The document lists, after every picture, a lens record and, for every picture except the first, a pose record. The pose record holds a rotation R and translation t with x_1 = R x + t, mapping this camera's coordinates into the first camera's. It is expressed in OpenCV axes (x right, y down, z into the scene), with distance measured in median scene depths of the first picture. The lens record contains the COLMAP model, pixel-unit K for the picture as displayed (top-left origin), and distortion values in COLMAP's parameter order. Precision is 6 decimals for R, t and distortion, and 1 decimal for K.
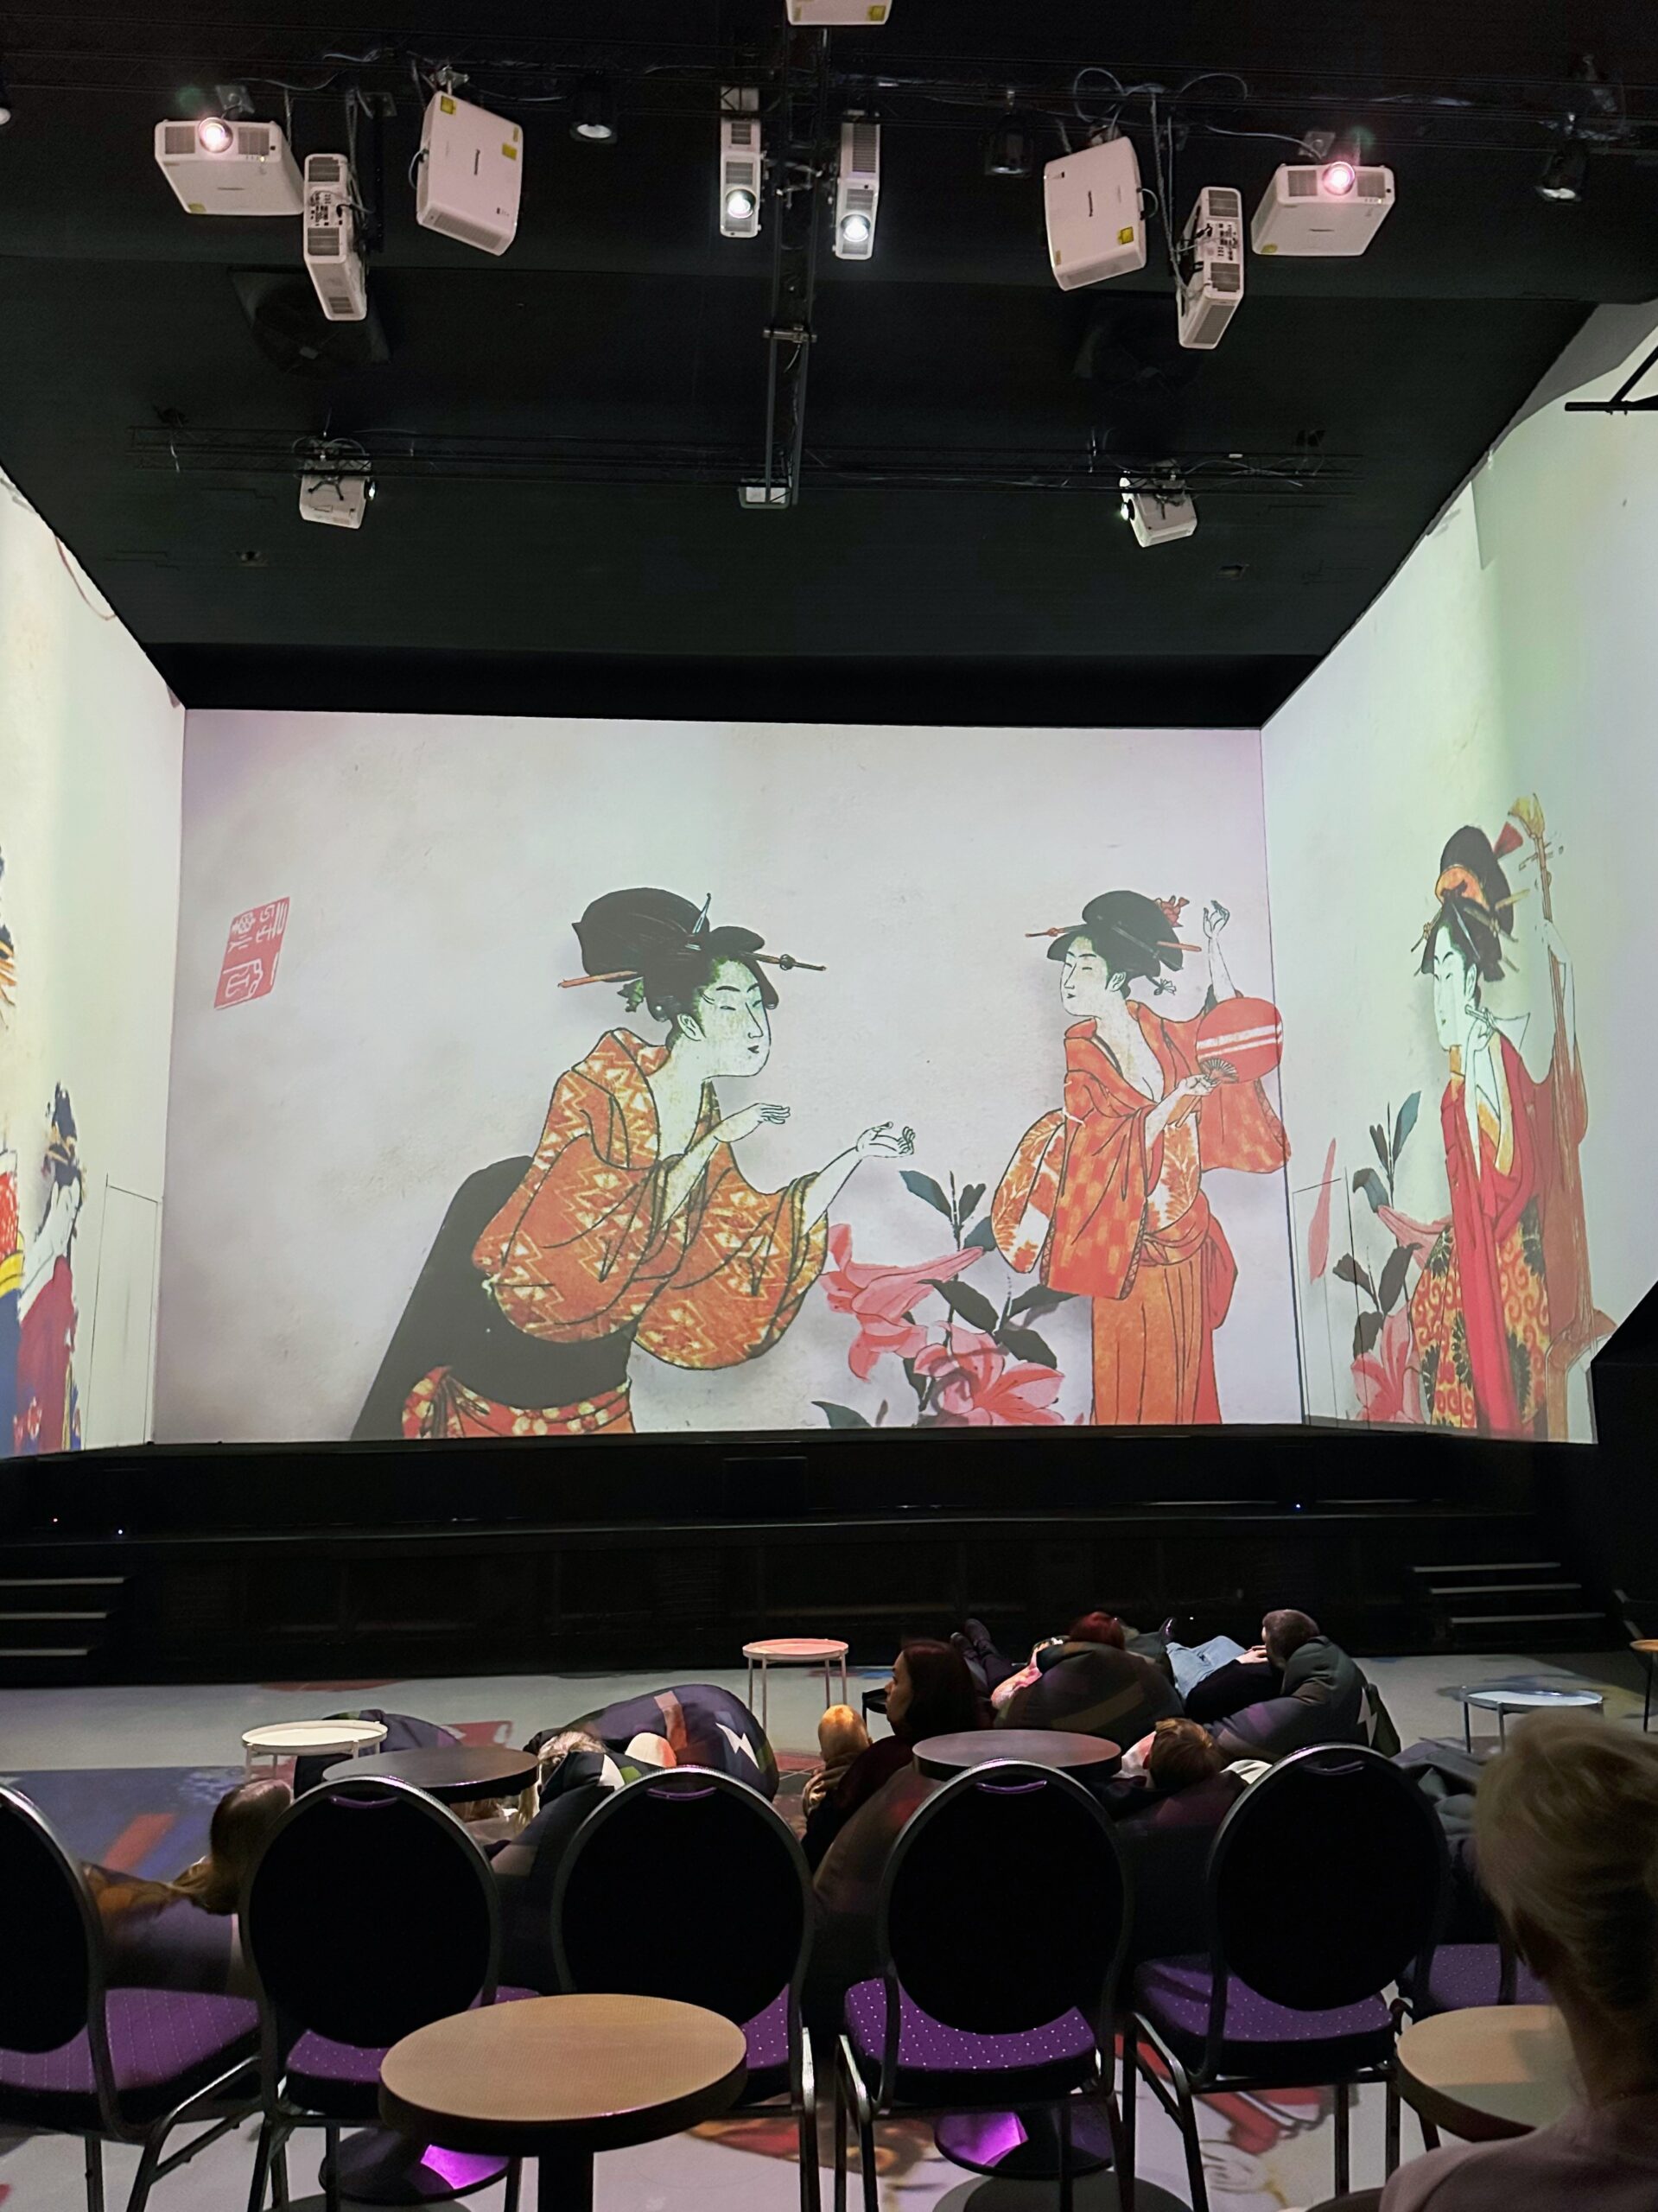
lens RADIAL K [[1533.2, 0, 829.0], [0, 1533.2, 1106.0], [0, 0, 1]] dist [0.003066, -0.058476]
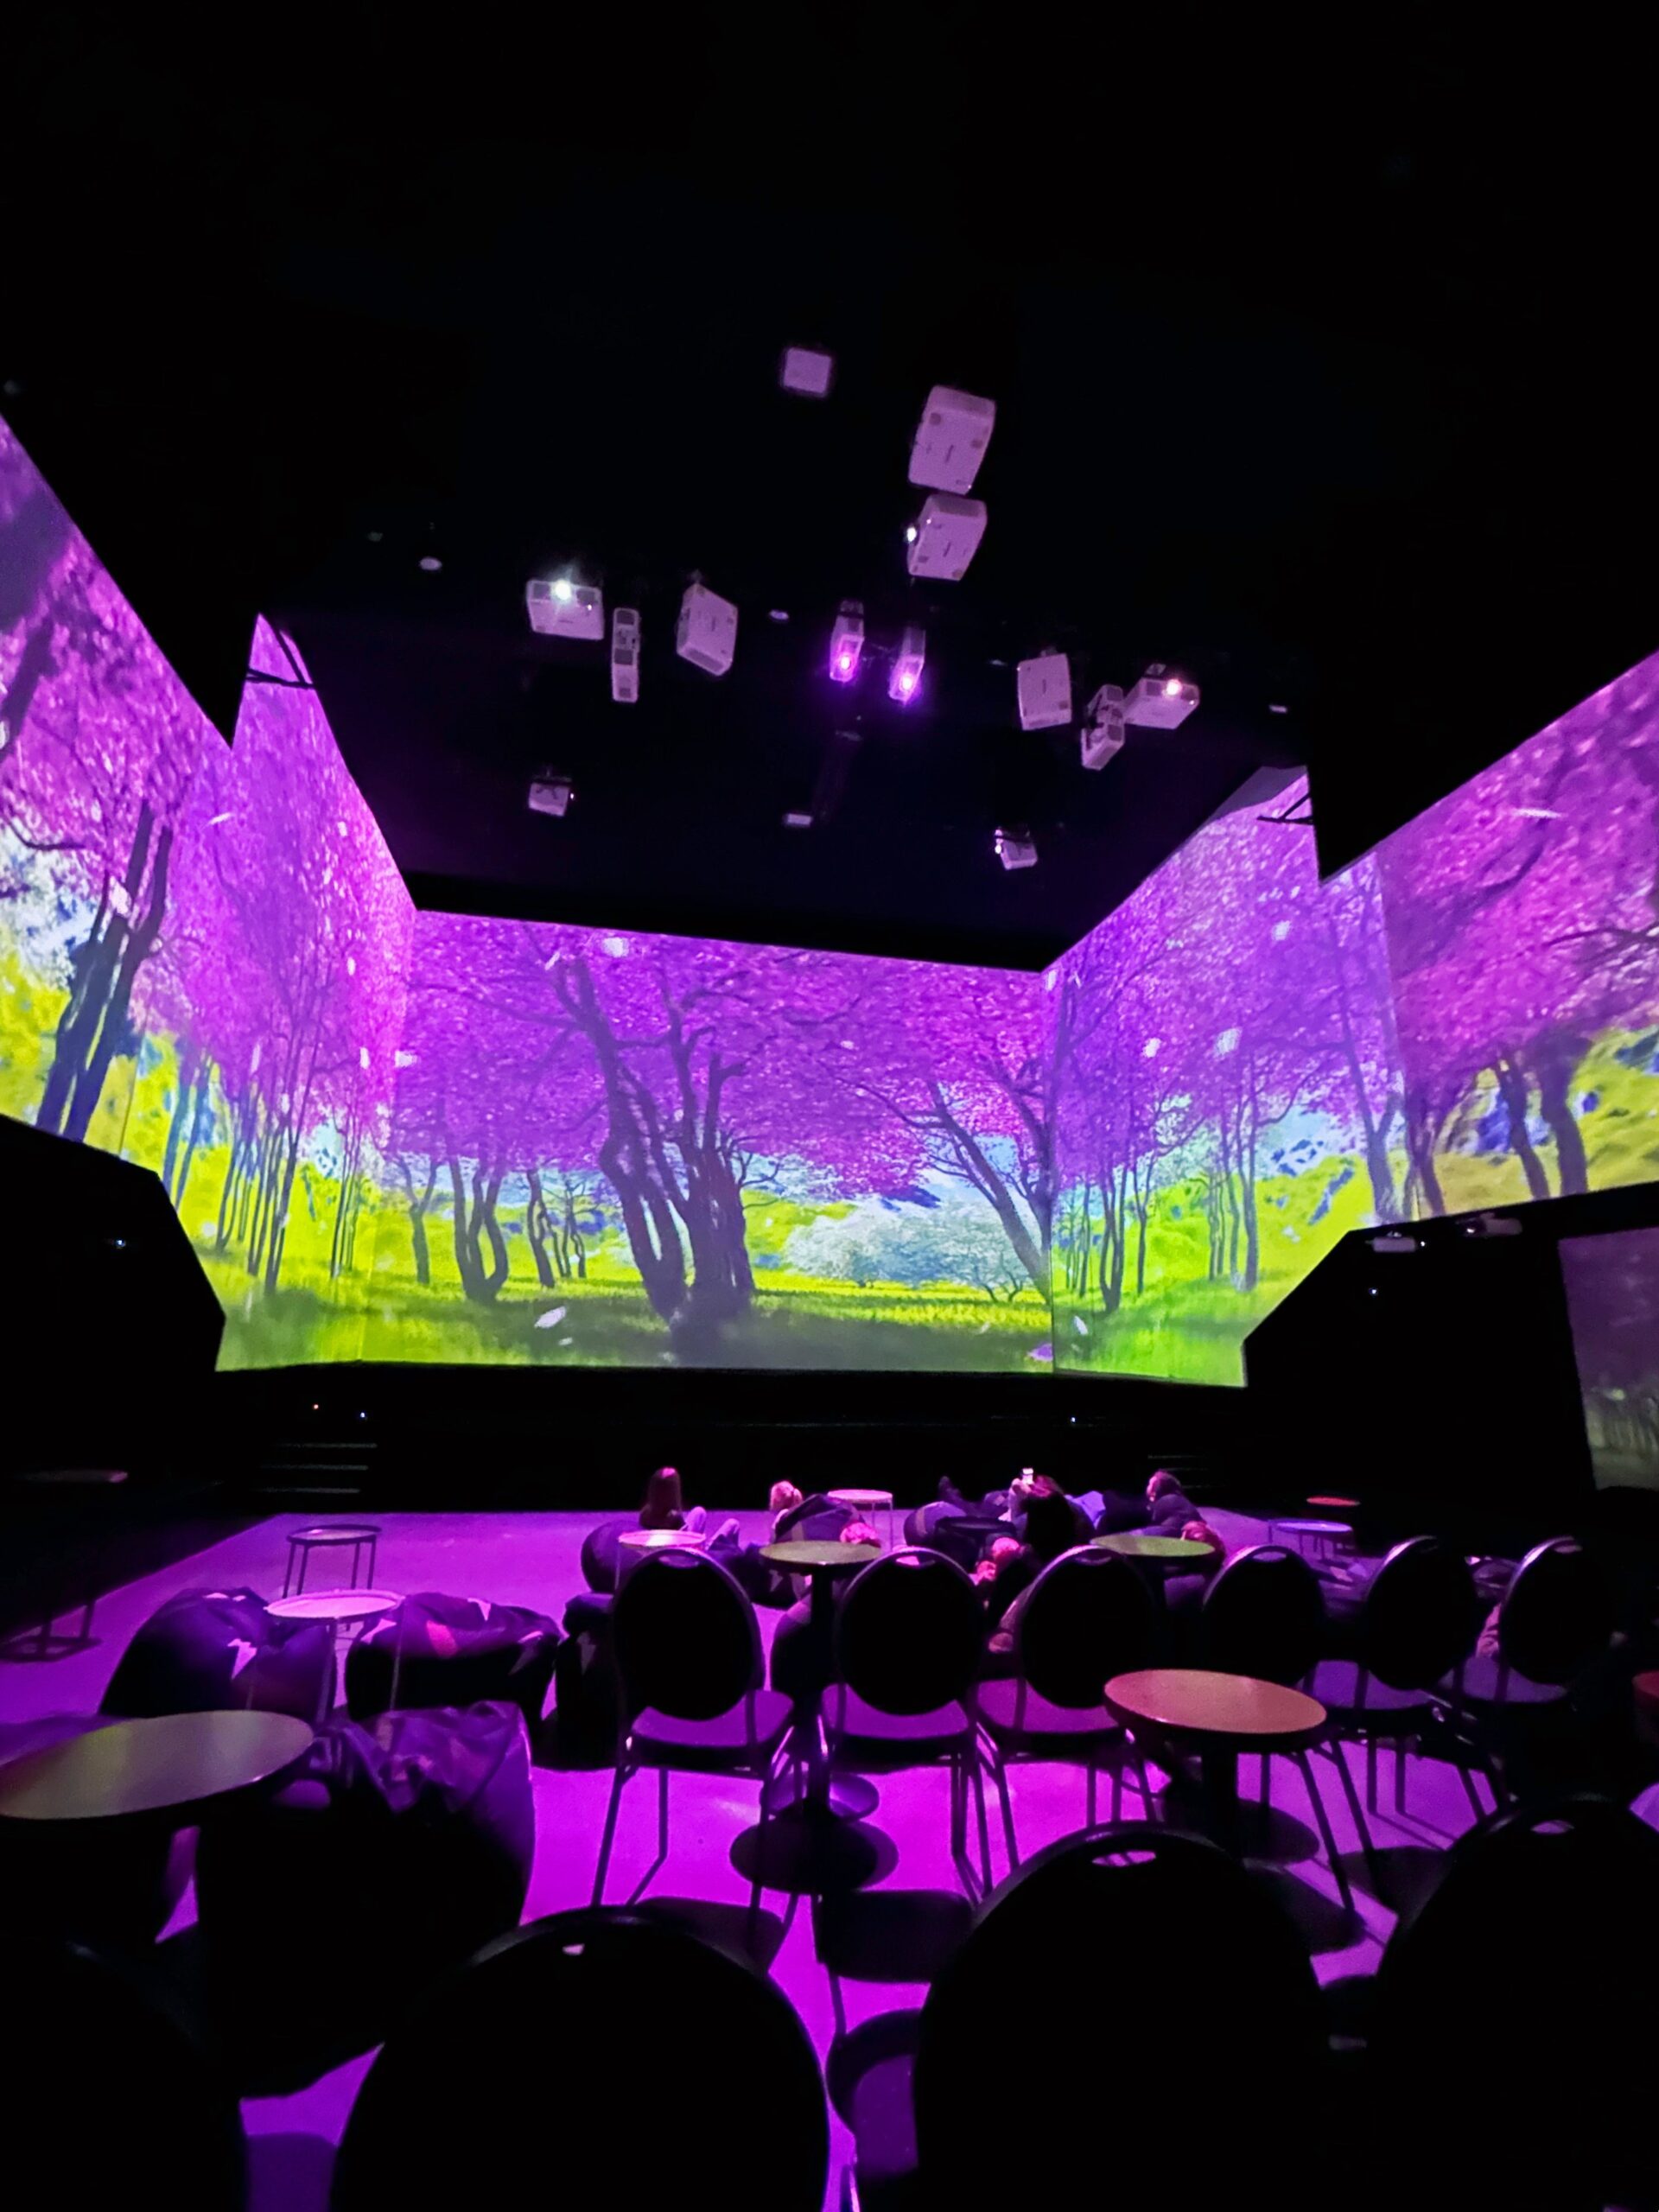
lens RADIAL K [[891.5, 0, 829.5], [0, 891.5, 1106.0], [0, 0, 1]] dist [-0.058346, -0.000021]
pose [[0.994019, 0.075736, 0.078674, -0.126621], [-0.069909, 0.994778, -0.074354, 0.007880], [-0.083895, 0.068409, 0.994124, 0.005177]]
